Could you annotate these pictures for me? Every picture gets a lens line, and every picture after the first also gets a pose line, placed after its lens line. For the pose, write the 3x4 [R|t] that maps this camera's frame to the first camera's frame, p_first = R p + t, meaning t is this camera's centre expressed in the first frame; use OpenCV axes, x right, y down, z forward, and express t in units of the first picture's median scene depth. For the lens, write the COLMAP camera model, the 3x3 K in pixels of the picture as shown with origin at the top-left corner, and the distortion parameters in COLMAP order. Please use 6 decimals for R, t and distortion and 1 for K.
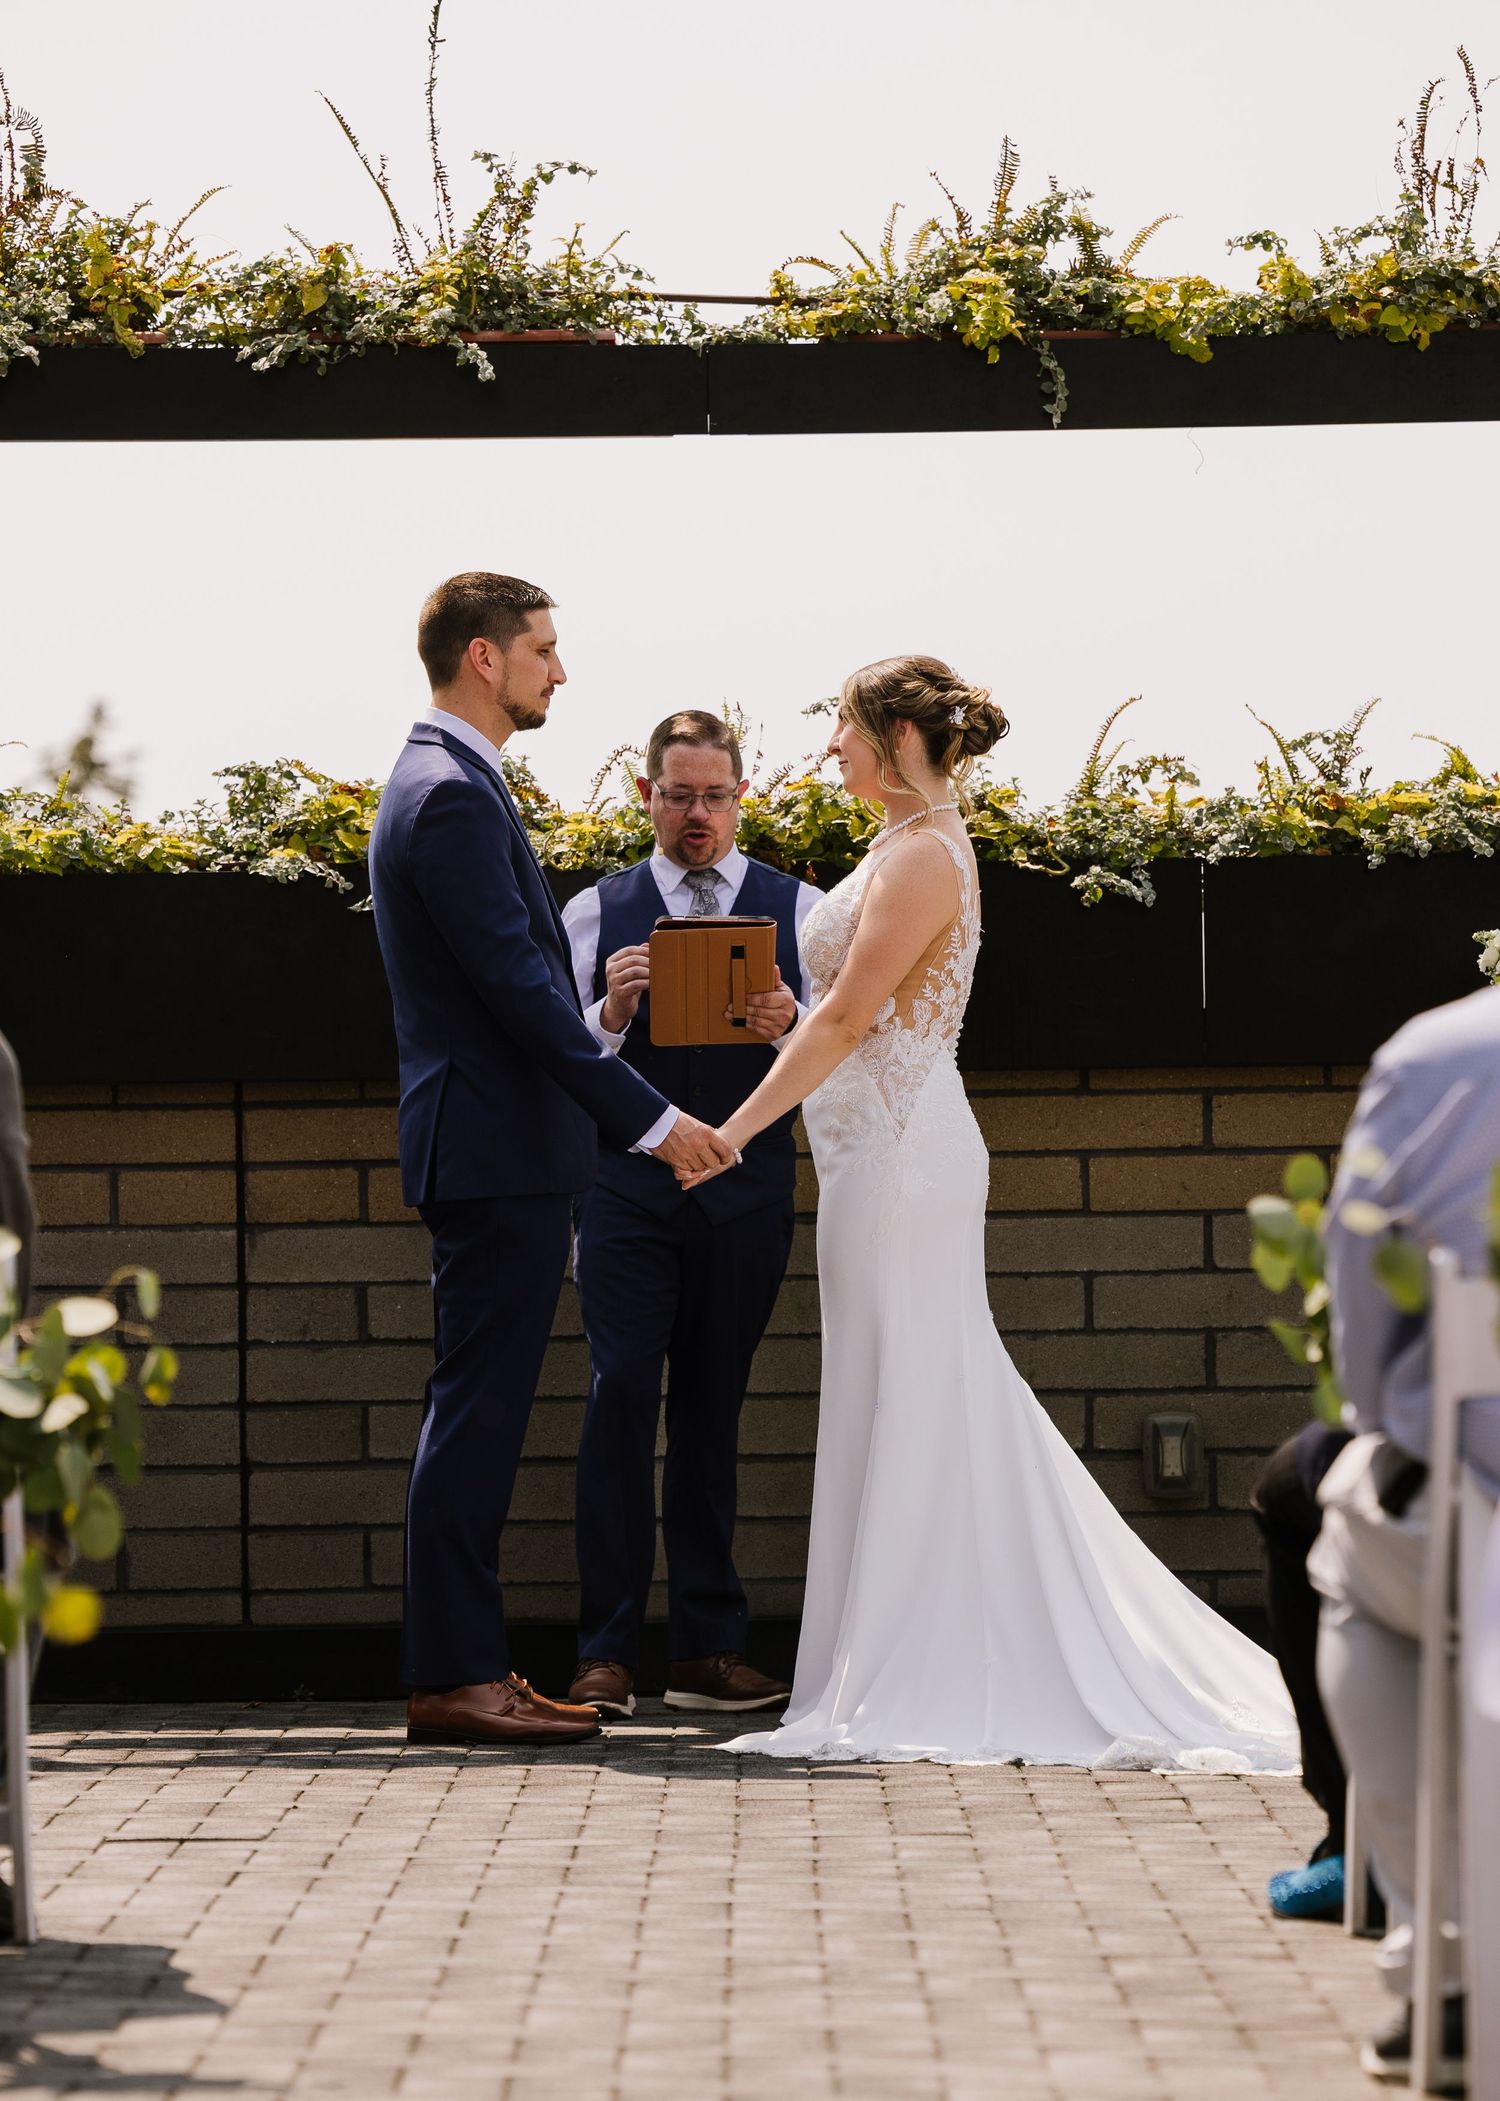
lens RADIAL K [[9070.4, 0, 752.3], [0, 9070.4, 1046.7], [0, 0, 1]] dist [-0.178243, 0.000000]
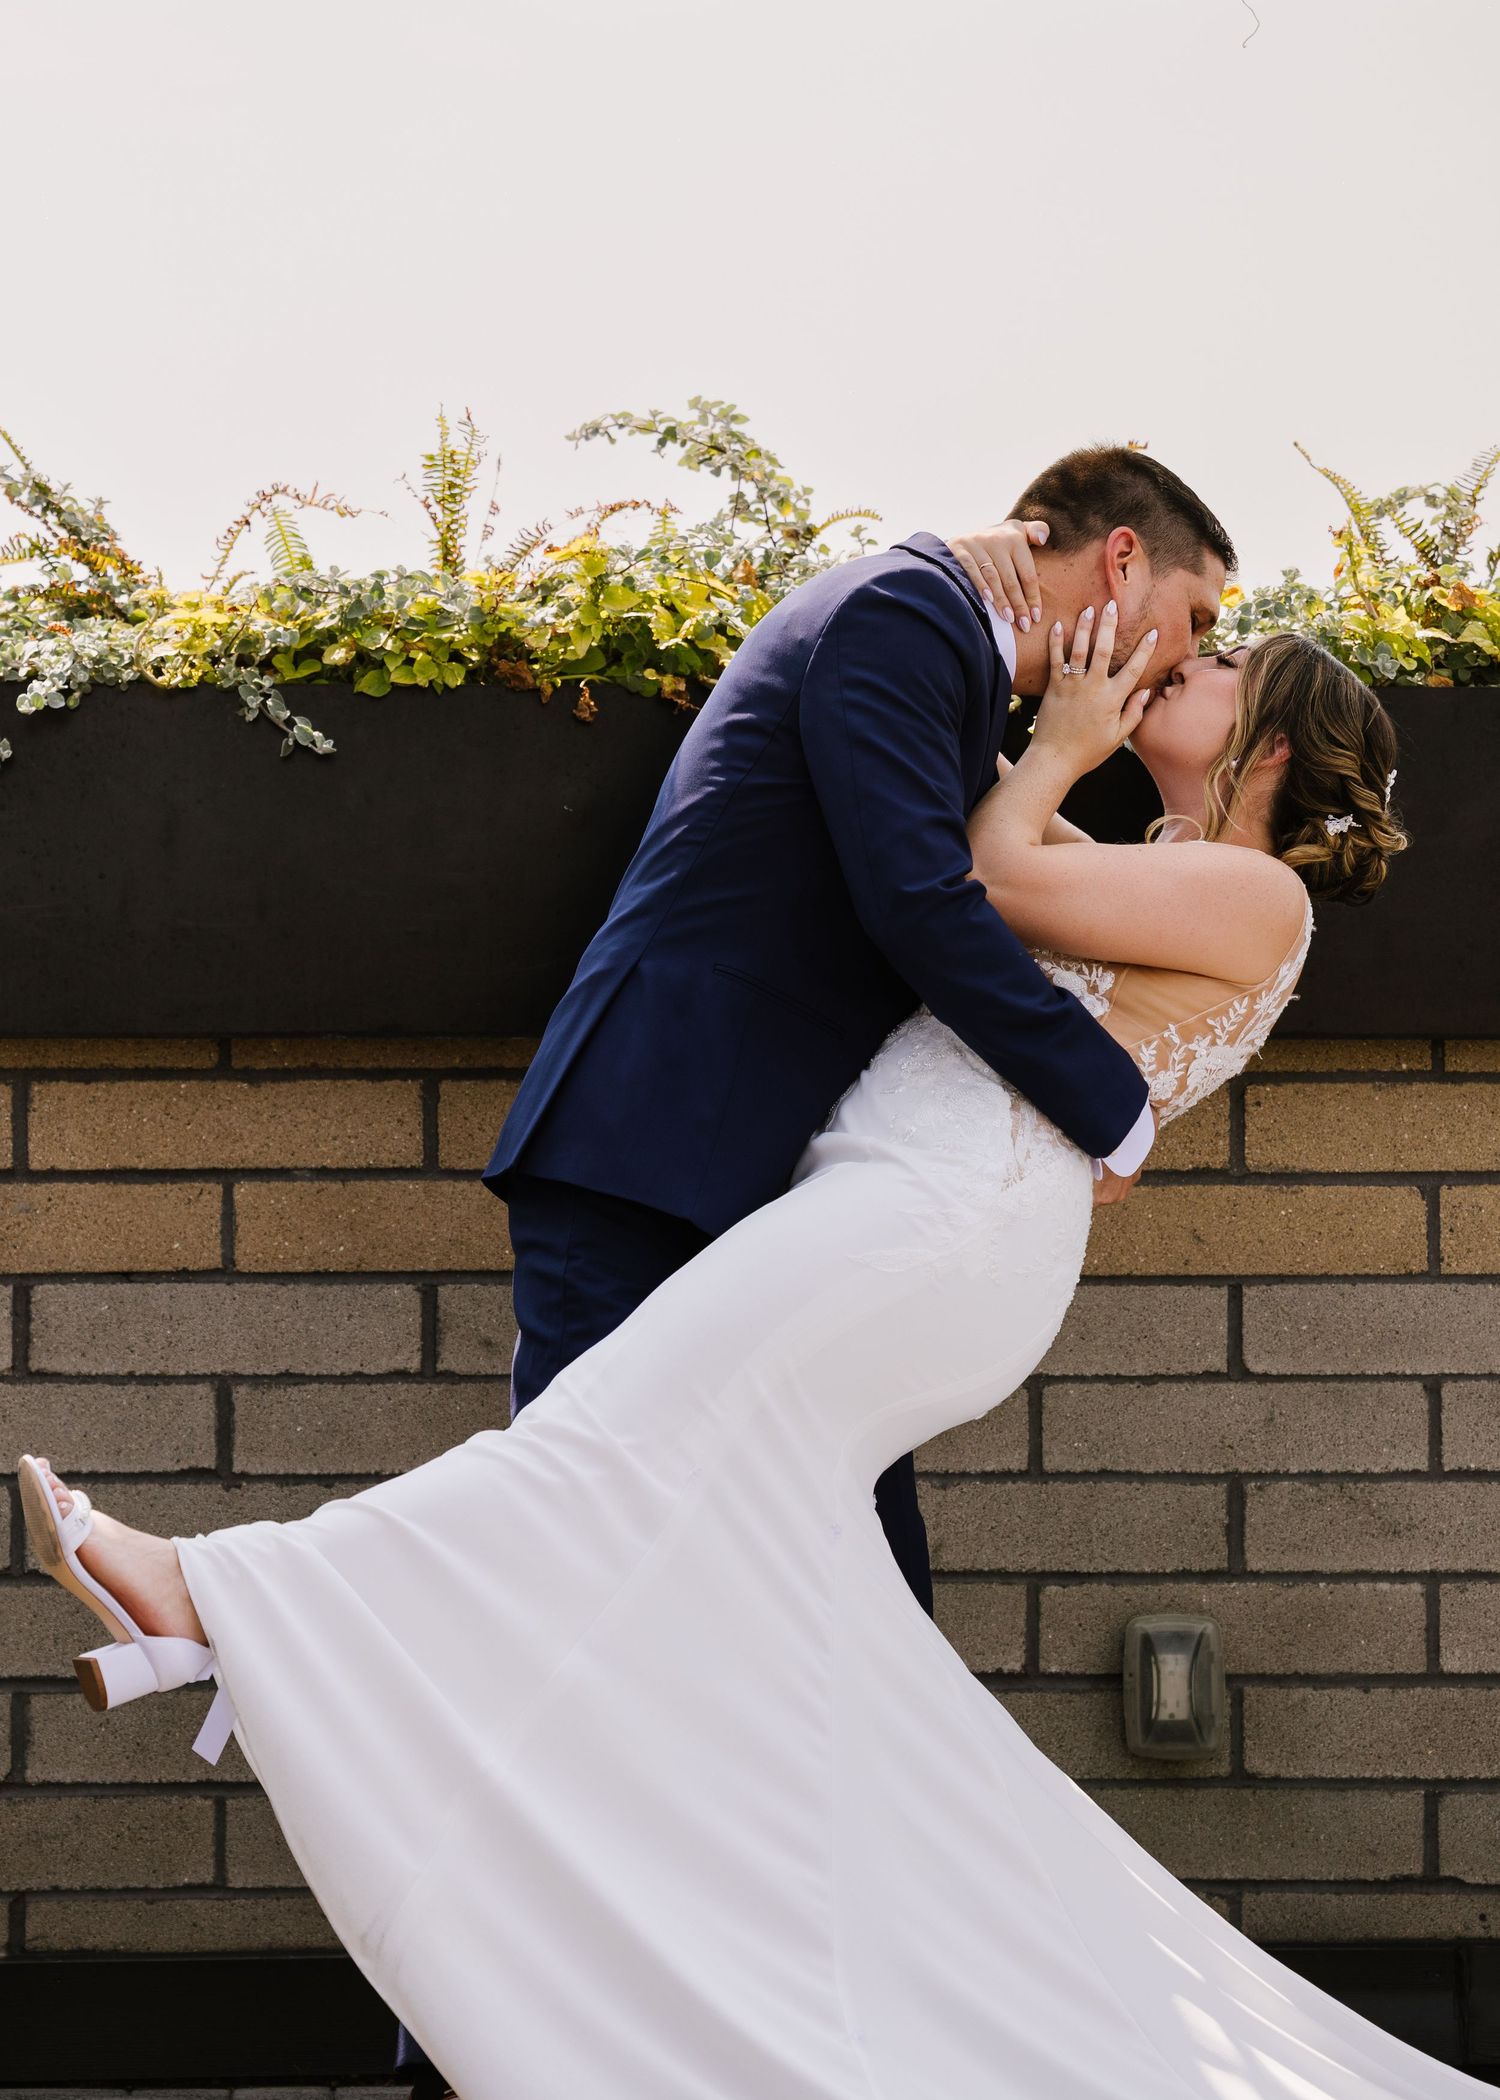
lens RADIAL K [[7899.4, 0, 754.9], [0, 7899.4, 1071.4], [0, 0, 1]] dist [0.302993, 0.000000]
pose [[0.996984, 0.015308, 0.076081, -0.021465], [-0.015167, 0.999882, -0.002436, 0.006238], [-0.076109, 0.001275, 0.997099, 0.480742]]
